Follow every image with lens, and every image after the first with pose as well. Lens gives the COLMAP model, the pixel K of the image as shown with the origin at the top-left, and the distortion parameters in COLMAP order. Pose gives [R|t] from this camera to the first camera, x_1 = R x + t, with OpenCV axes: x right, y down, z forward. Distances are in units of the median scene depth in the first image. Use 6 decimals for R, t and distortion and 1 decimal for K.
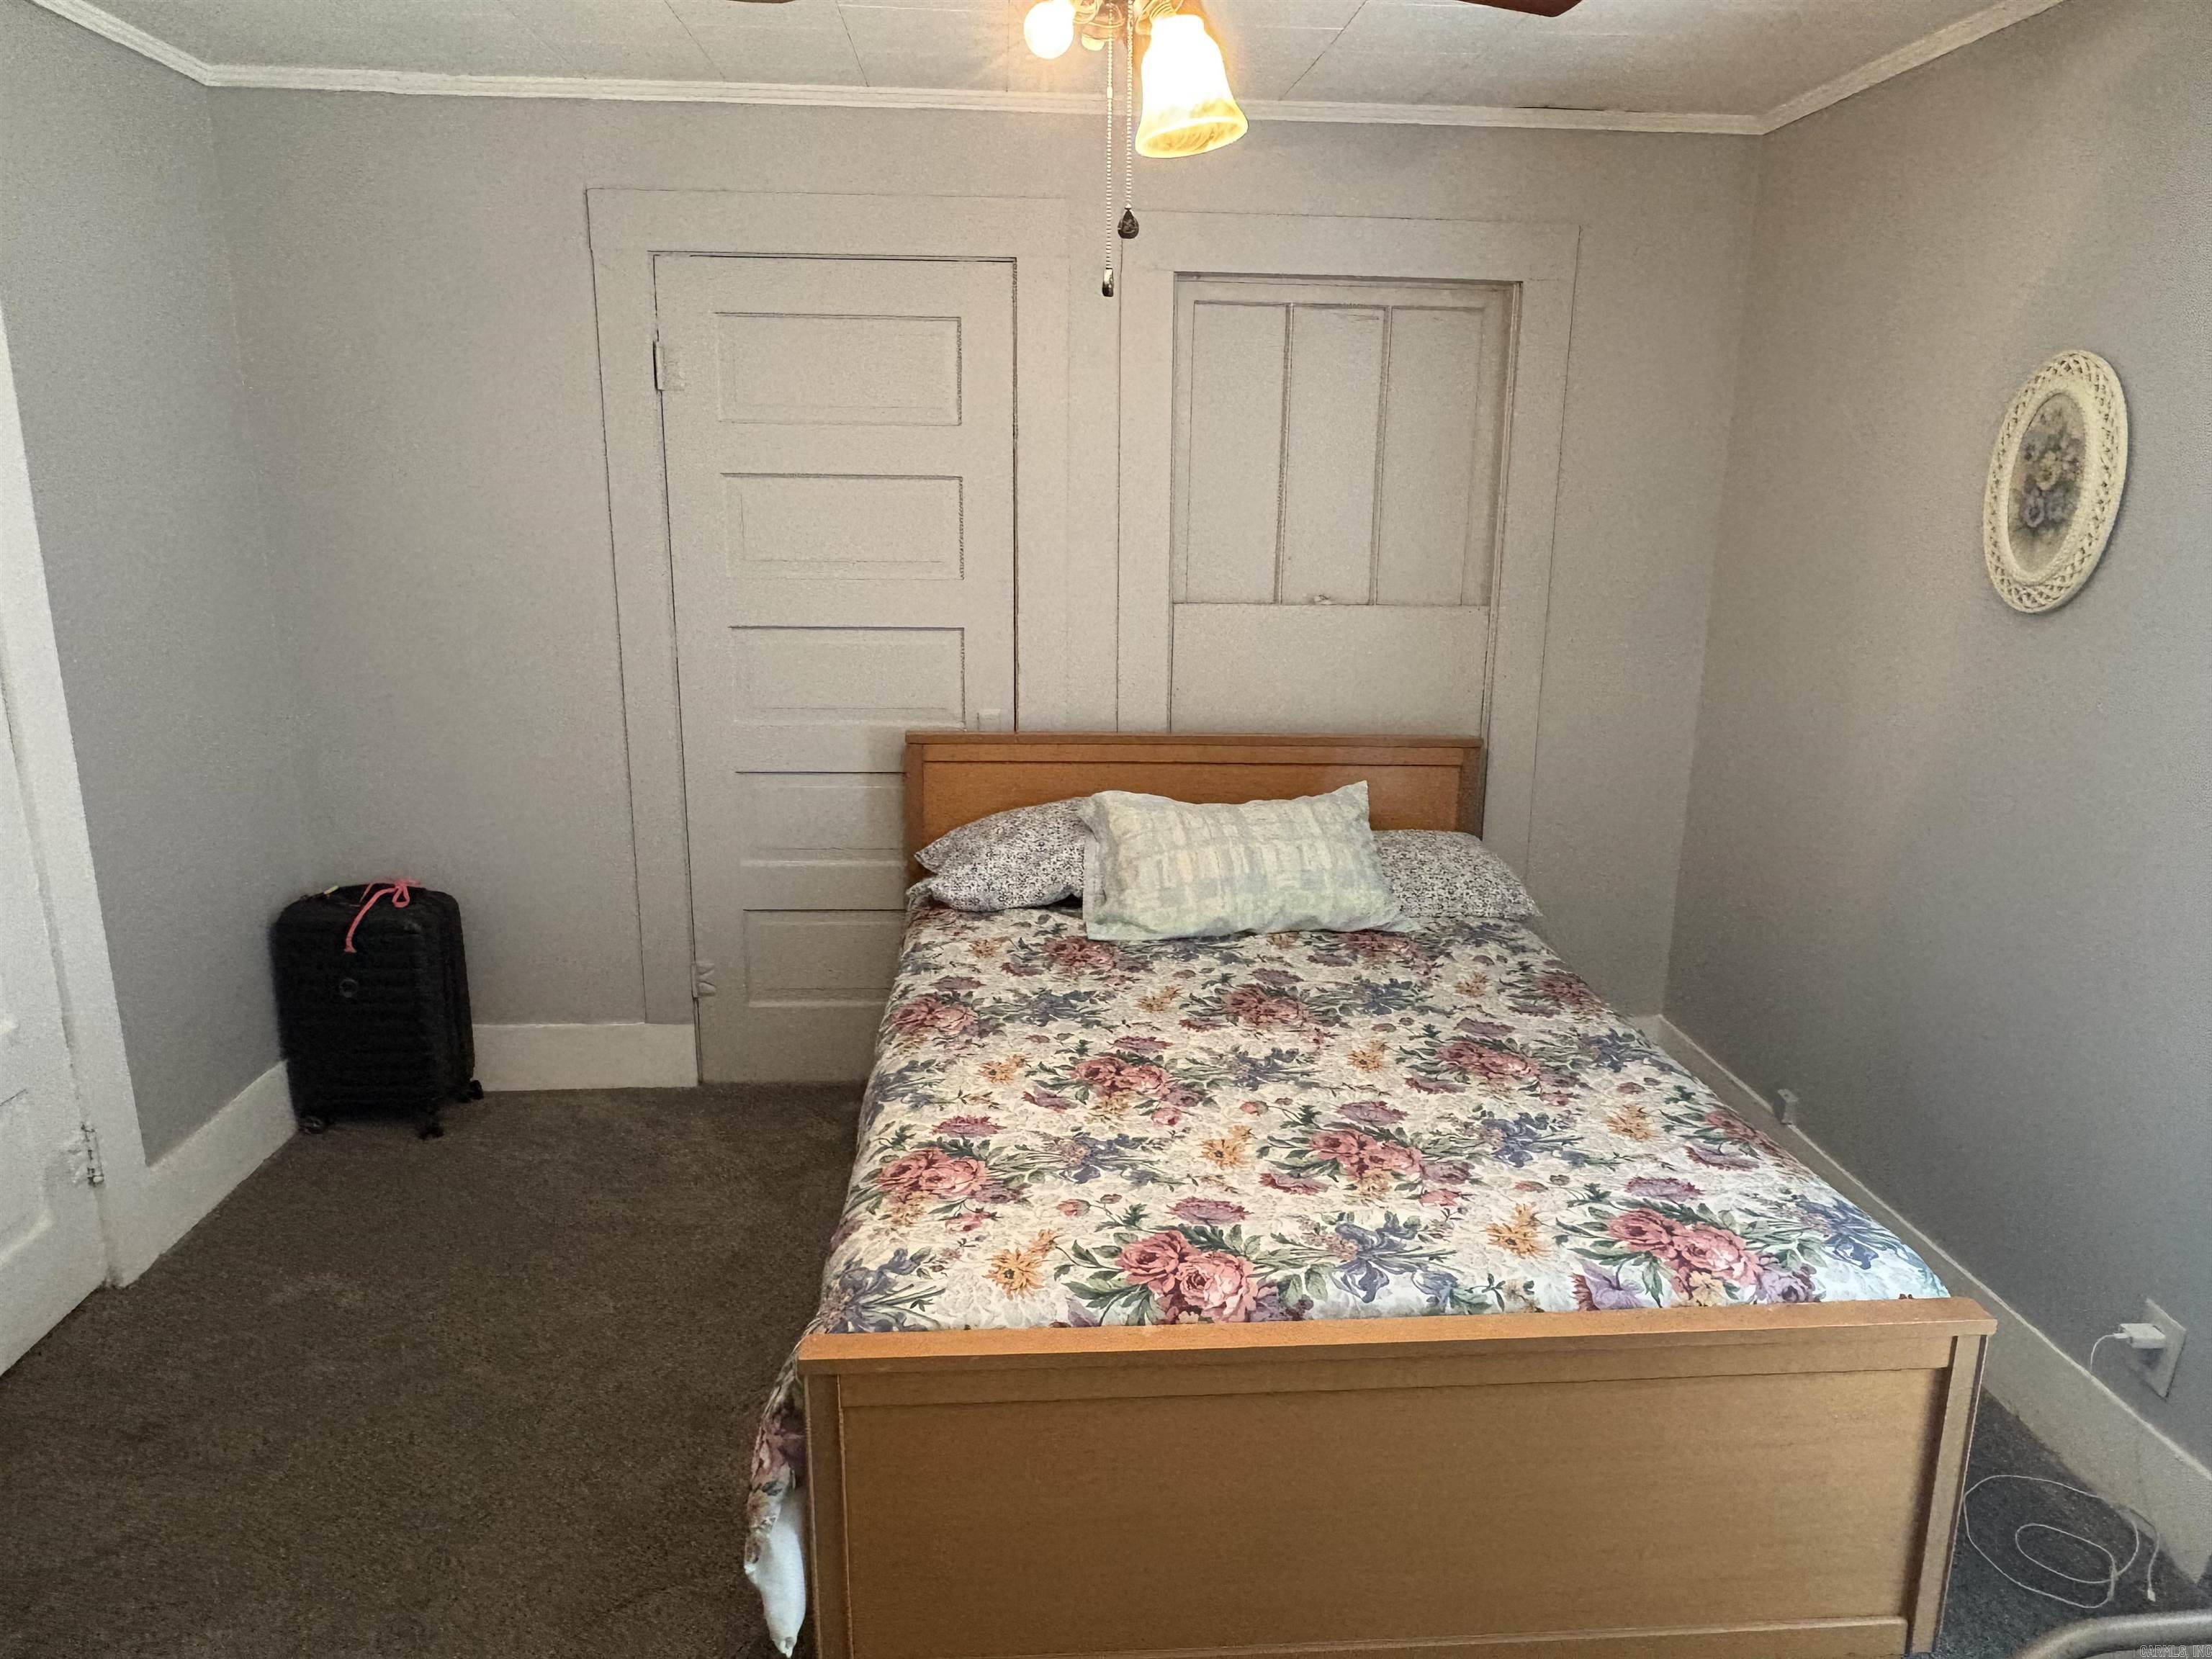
lens RADIAL K [[1425.4, 0, 1097.9], [0, 1425.4, 830.3], [0, 0, 1]] dist [-0.000464, 0.004105]
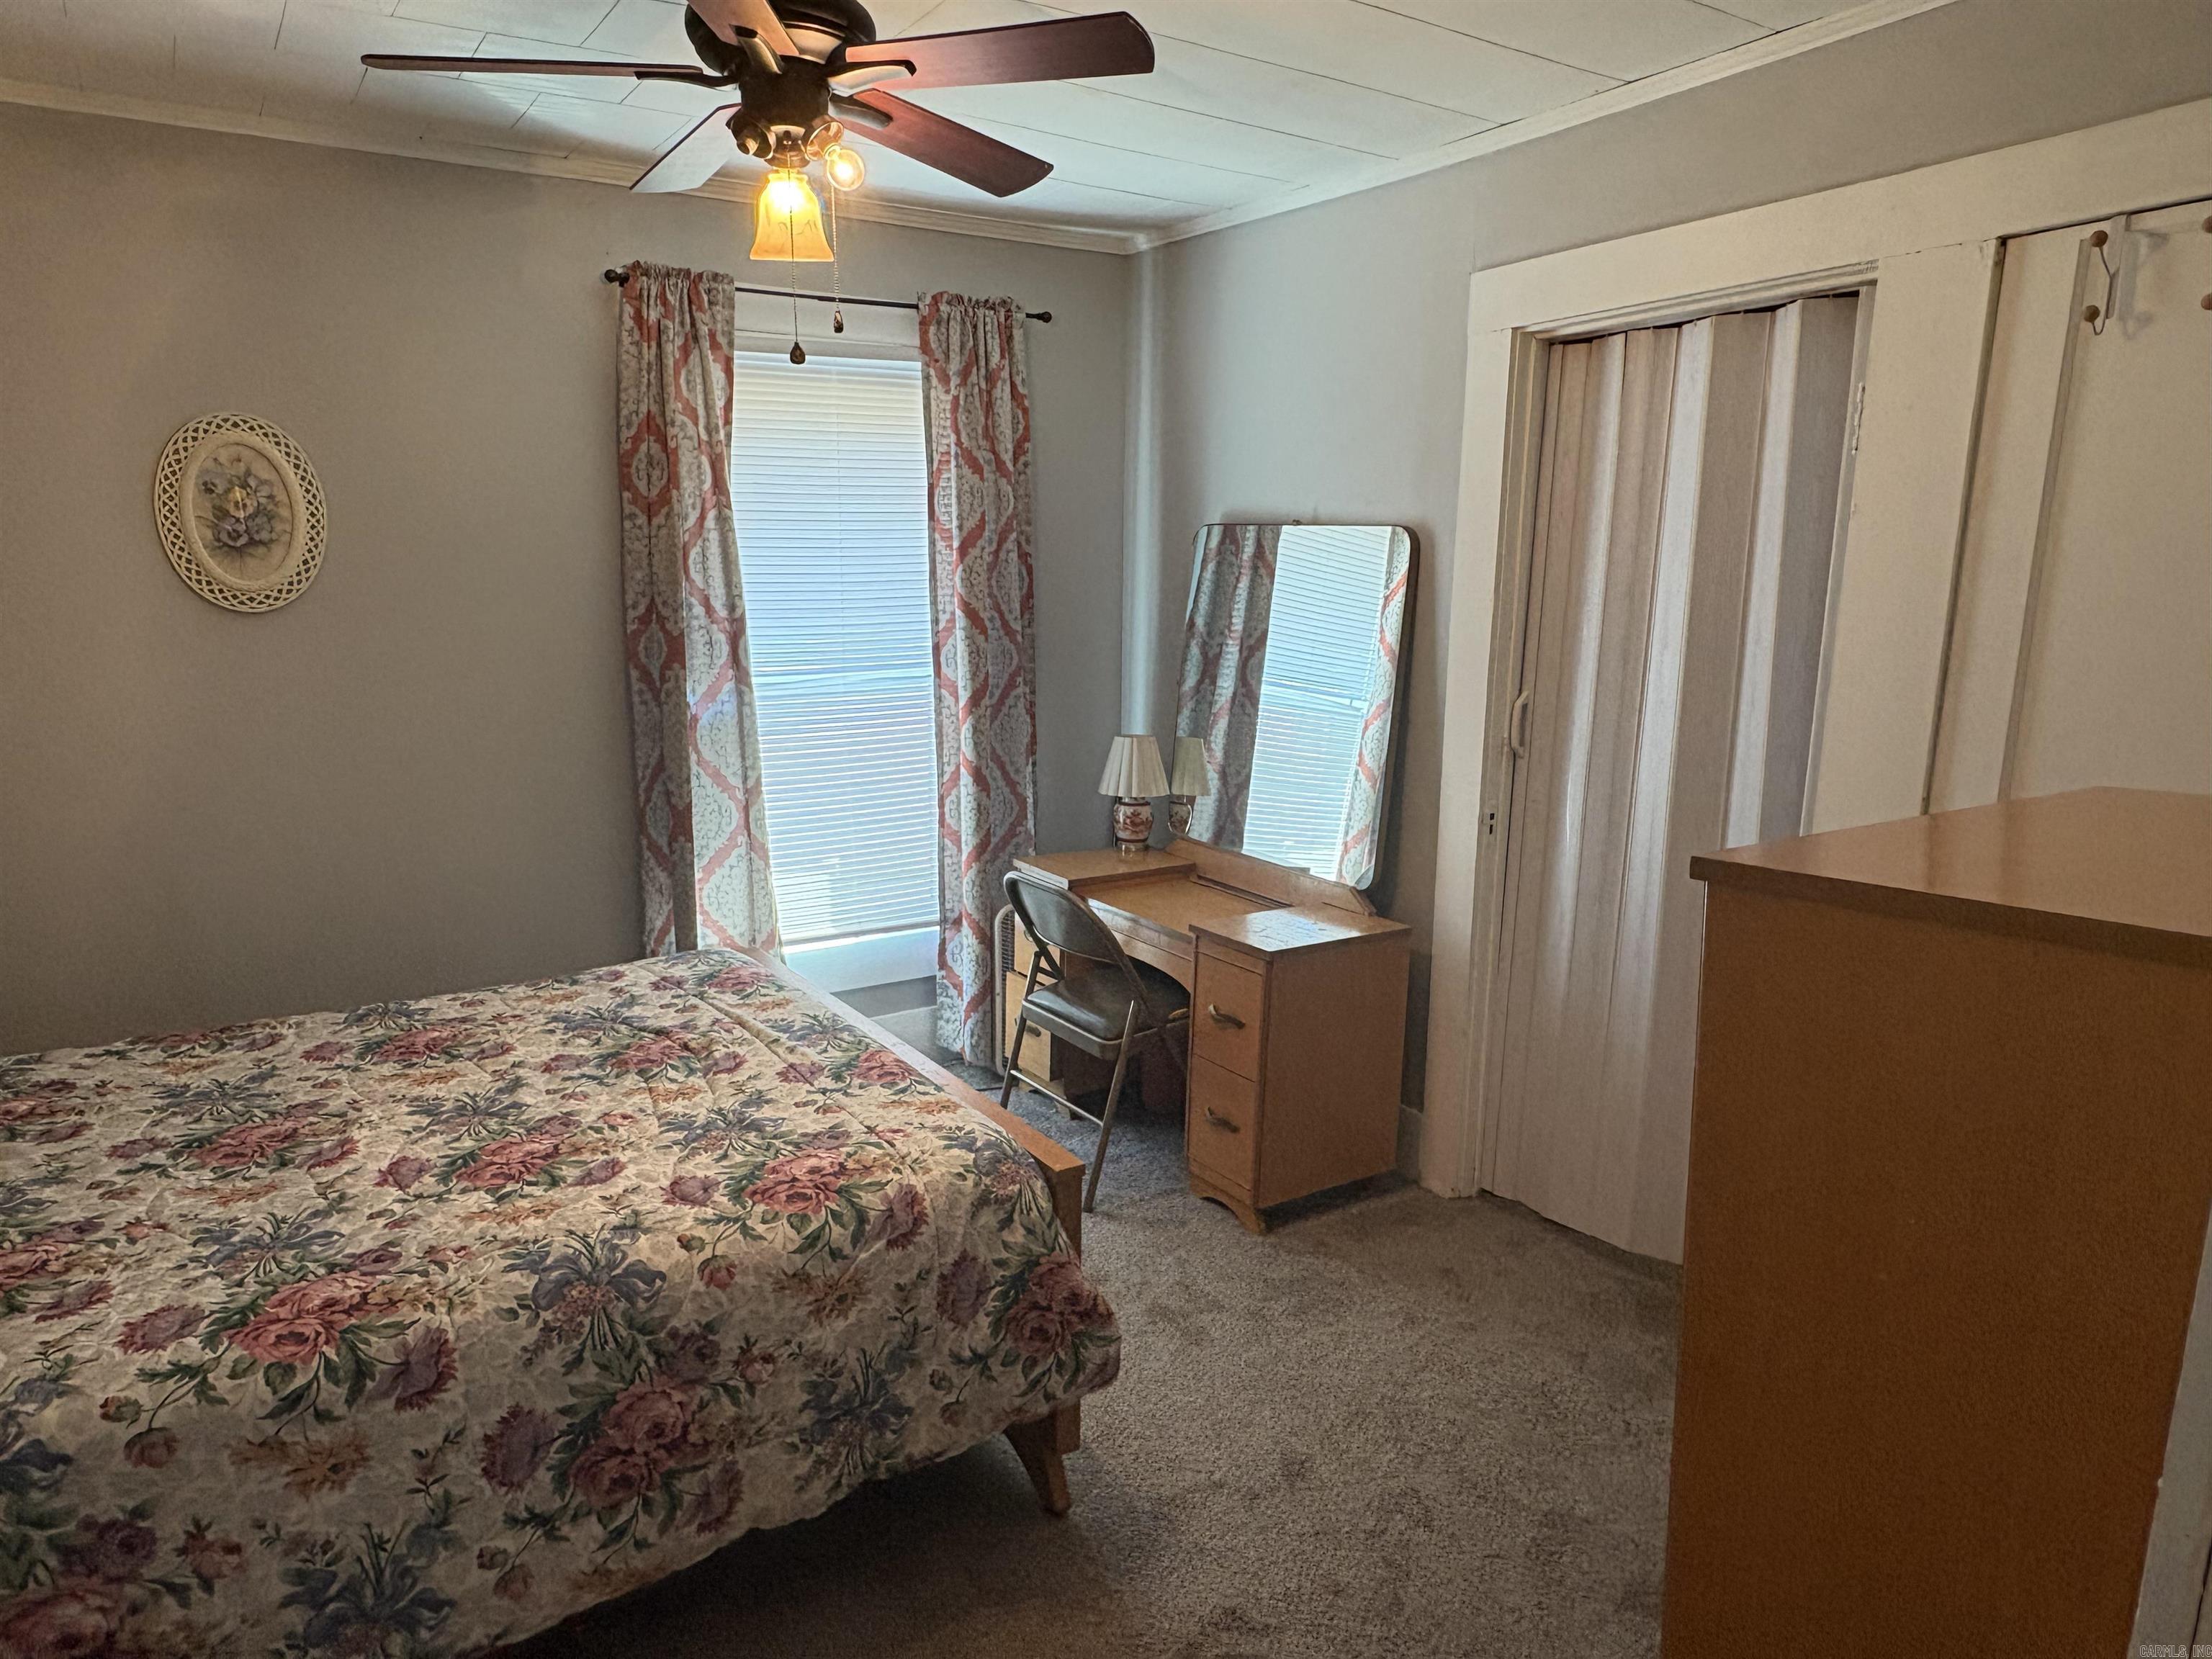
lens RADIAL K [[1425.4, 0, 1098.2], [0, 1425.4, 831.9], [0, 0, 1]] dist [-0.000464, 0.004105]
pose [[-0.489071, -0.177807, 0.853929, -0.873245], [0.199287, 0.930329, 0.307853, -0.216990], [-0.849173, 0.320739, -0.419562, 0.976401]]
